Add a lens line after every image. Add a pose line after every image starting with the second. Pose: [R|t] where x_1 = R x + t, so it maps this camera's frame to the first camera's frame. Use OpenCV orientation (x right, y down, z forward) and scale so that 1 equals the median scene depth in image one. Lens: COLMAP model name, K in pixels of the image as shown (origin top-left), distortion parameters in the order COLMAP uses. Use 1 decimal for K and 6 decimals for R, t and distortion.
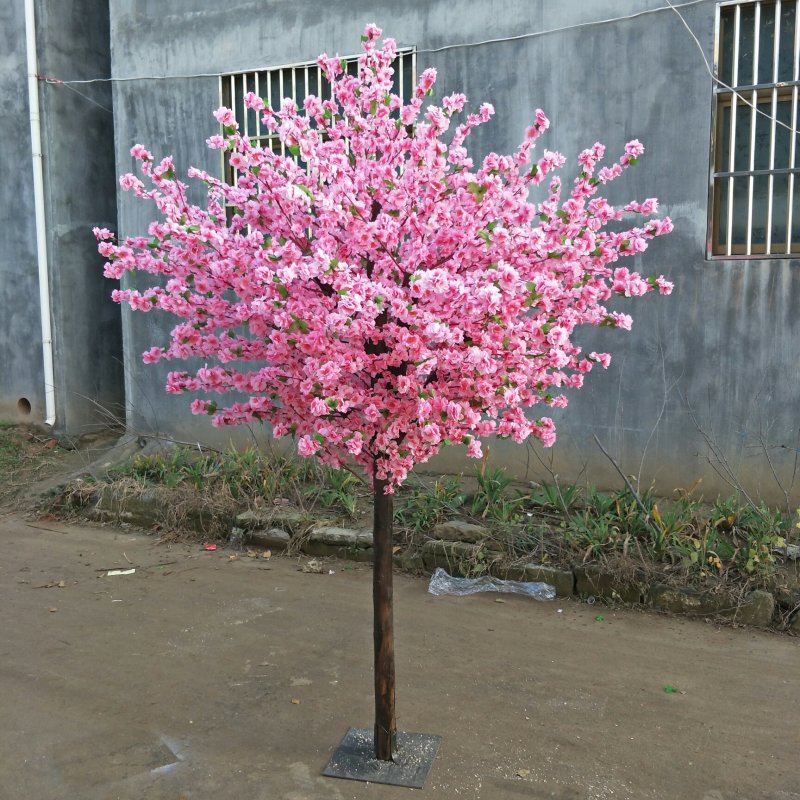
lens RADIAL K [[847.2, 0, 400.1], [0, 847.2, 397.8], [0, 0, 1]] dist [0.018994, 0.000000]
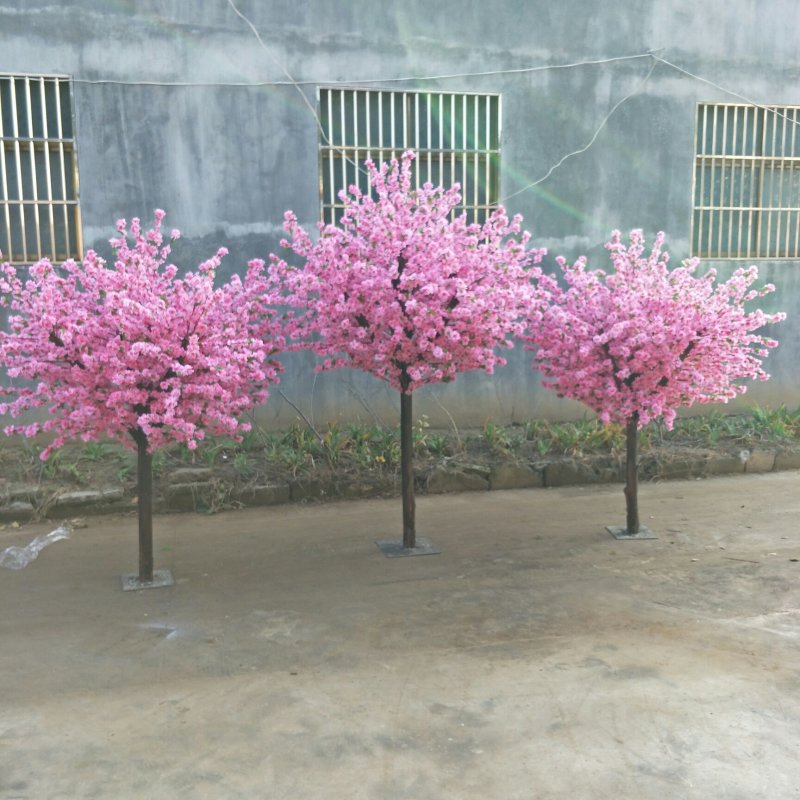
lens RADIAL K [[847.2, 0, 400.4], [0, 847.2, 400.0], [0, 0, 1]] dist [0.018994, 0.000000]
pose [[0.787102, -0.110402, 0.606862, -0.420168], [0.077501, 0.993756, 0.080268, -0.034705], [-0.611935, -0.016146, 0.790743, -0.219967]]
